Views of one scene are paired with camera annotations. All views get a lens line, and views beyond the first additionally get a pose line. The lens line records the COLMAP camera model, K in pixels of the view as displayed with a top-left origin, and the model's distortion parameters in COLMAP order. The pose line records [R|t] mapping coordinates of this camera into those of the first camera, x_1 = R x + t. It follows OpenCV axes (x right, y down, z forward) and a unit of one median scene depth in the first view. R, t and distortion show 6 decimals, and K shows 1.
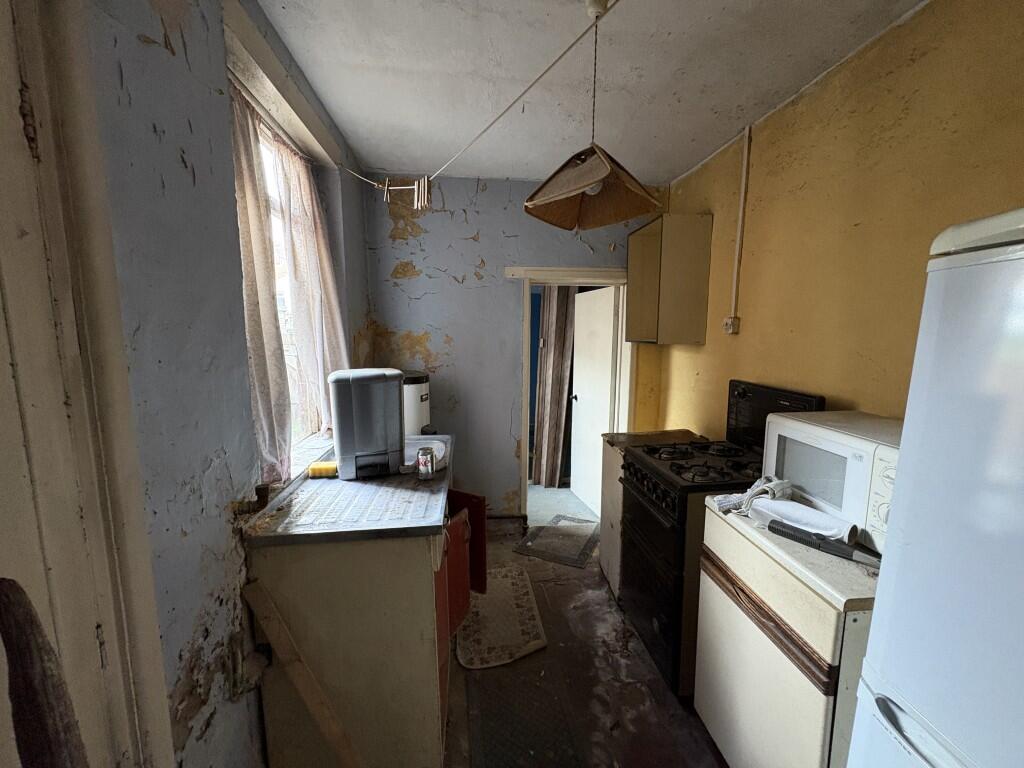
lens RADIAL K [[410.1, 0, 511.8], [0, 410.1, 384.1], [0, 0, 1]] dist [0.001291, 0.000165]
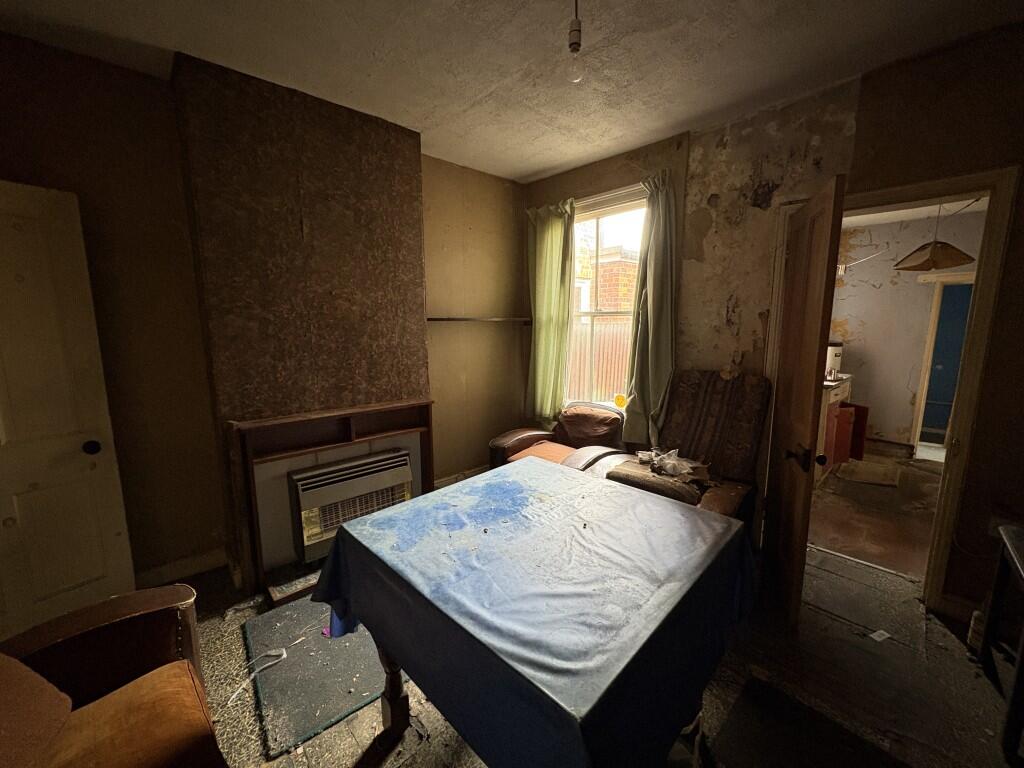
lens RADIAL K [[410.1, 0, 508.4], [0, 410.1, 384.5], [0, 0, 1]] dist [0.001291, 0.000165]
pose [[0.605489, 0.115960, -0.787360, 0.310612], [-0.102298, 0.992461, 0.067499, 0.168373], [0.789252, 0.039676, 0.612787, -1.118826]]
